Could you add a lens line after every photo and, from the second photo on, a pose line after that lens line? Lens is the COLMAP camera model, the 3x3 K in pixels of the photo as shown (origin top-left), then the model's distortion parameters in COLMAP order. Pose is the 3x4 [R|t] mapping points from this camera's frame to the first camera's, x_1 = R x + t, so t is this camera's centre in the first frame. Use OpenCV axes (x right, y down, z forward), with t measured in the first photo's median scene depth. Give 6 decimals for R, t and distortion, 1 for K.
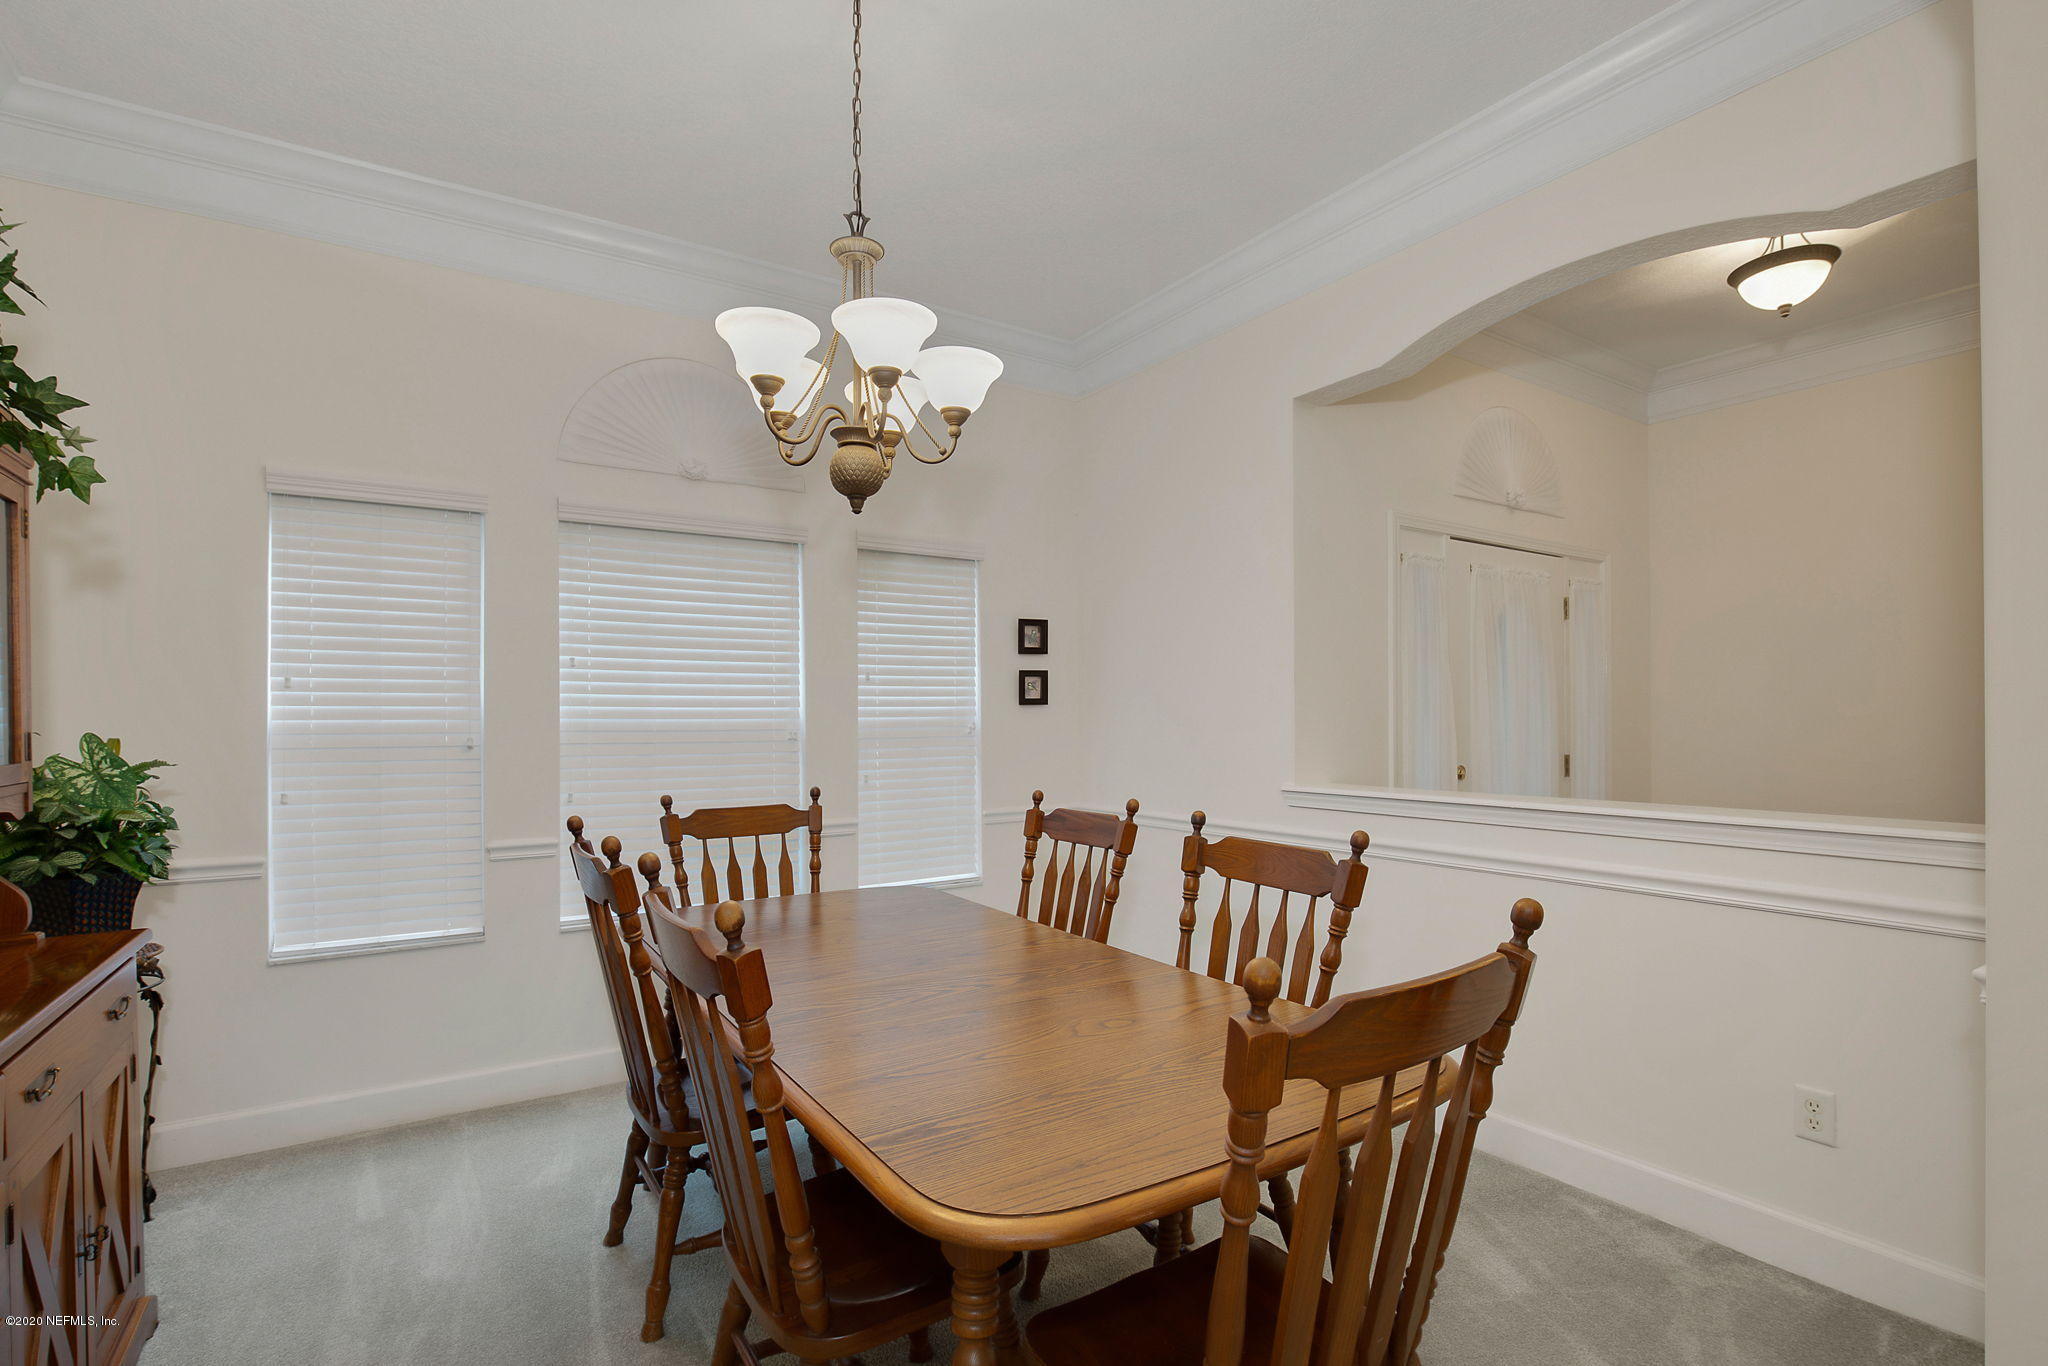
lens RADIAL K [[951.4, 0, 1038.9], [0, 951.4, 716.3], [0, 0, 1]] dist [-0.019820, -0.000229]
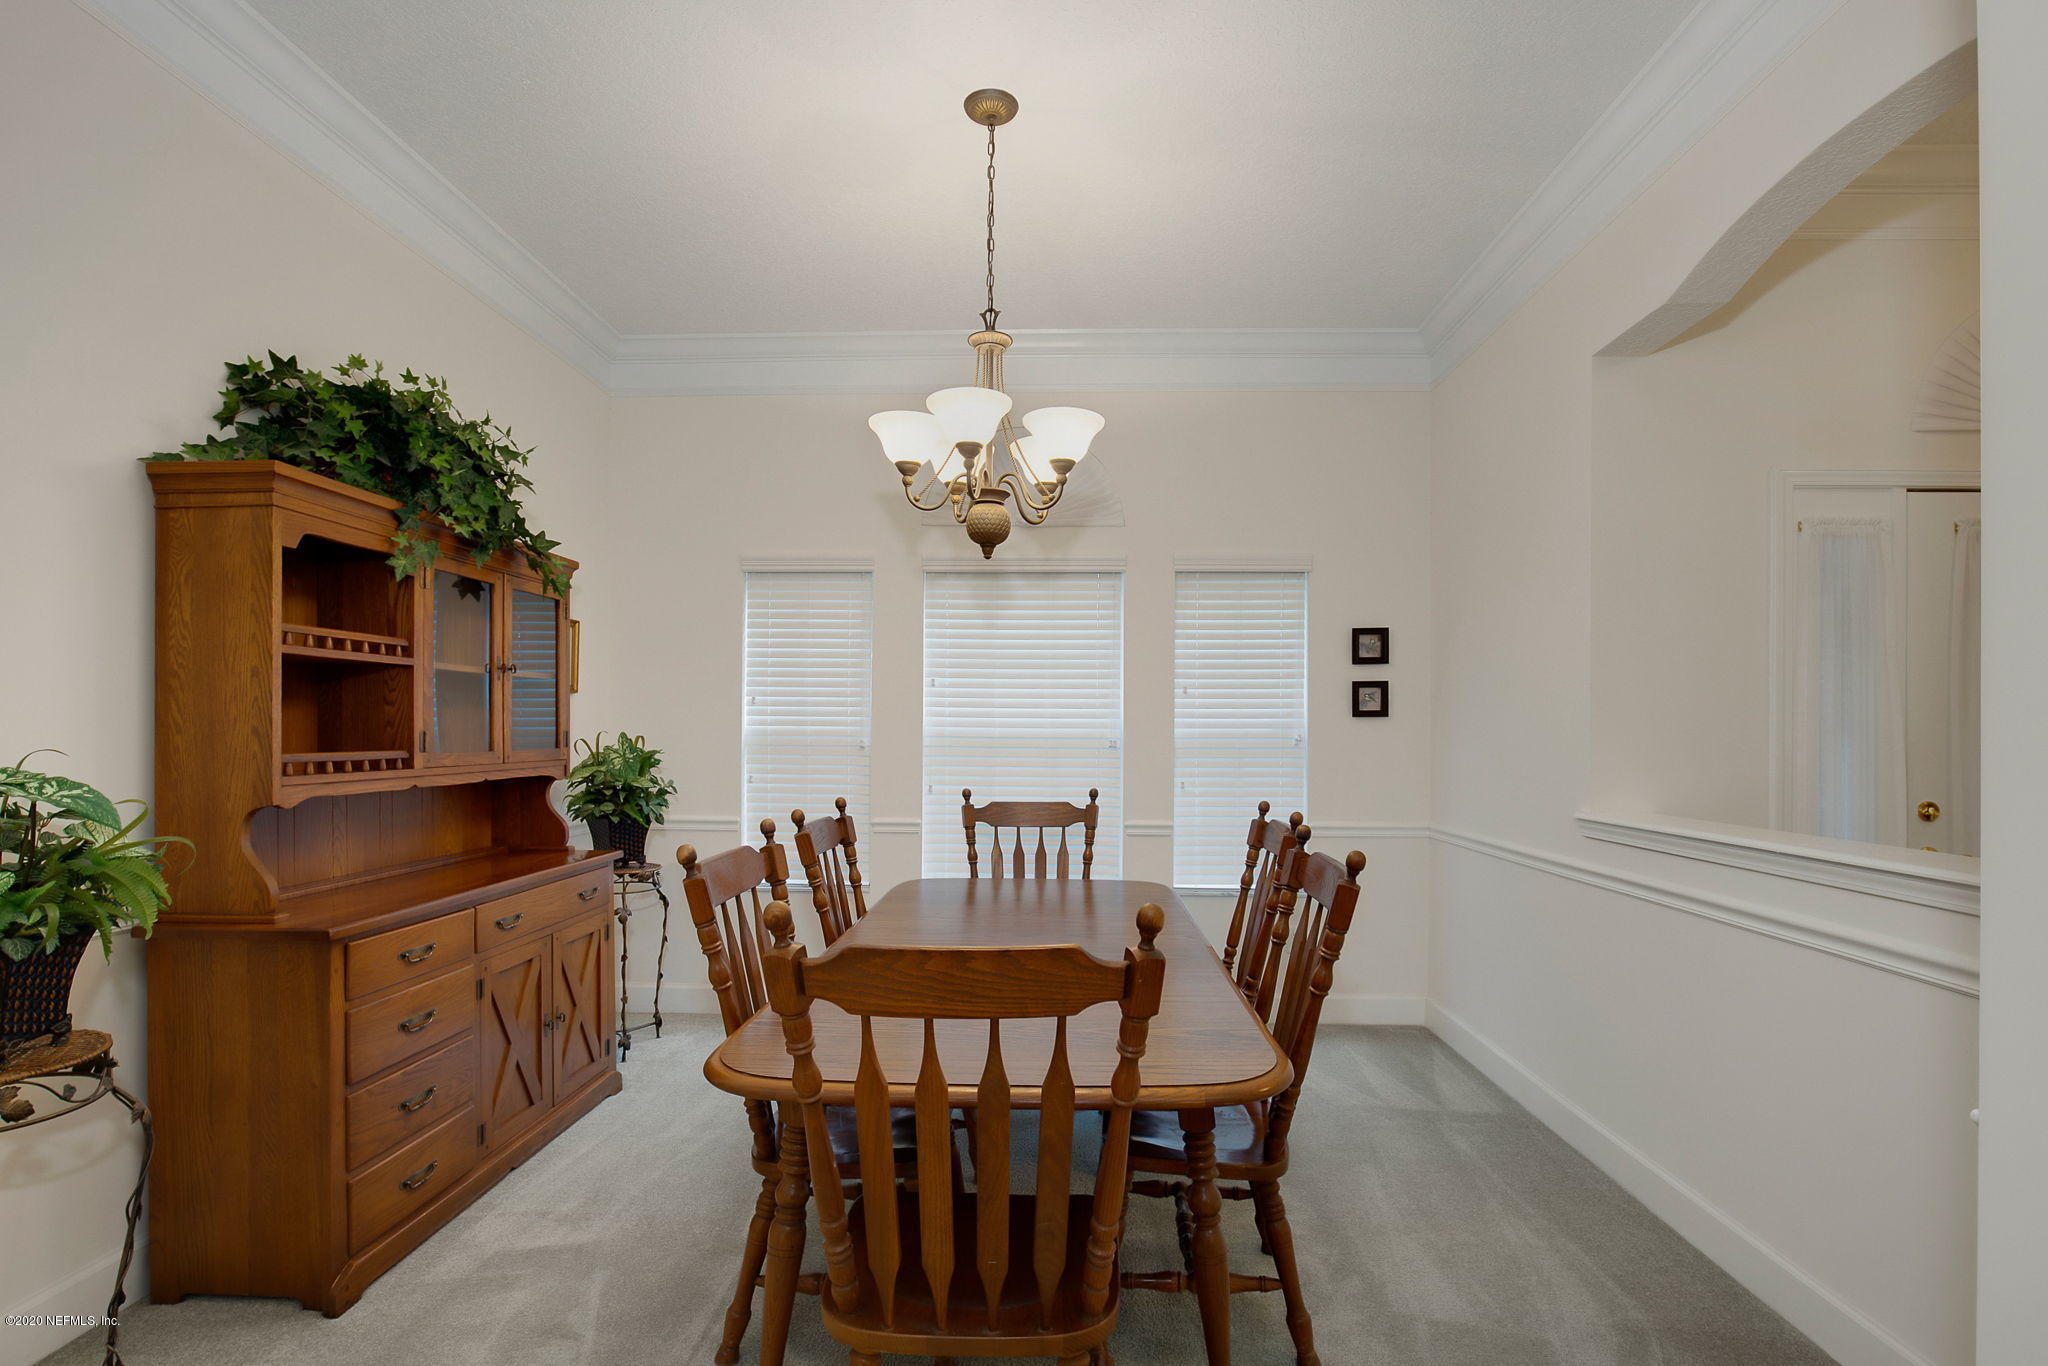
lens RADIAL K [[960.4, 0, 1032.0], [0, 960.4, 737.8], [0, 0, 1]] dist [-0.014924, -0.000580]
pose [[0.819322, 0.015129, -0.573134, 0.381143], [-0.009146, 0.999869, 0.013320, -0.001162], [0.573261, -0.005672, 0.819354, 0.016022]]
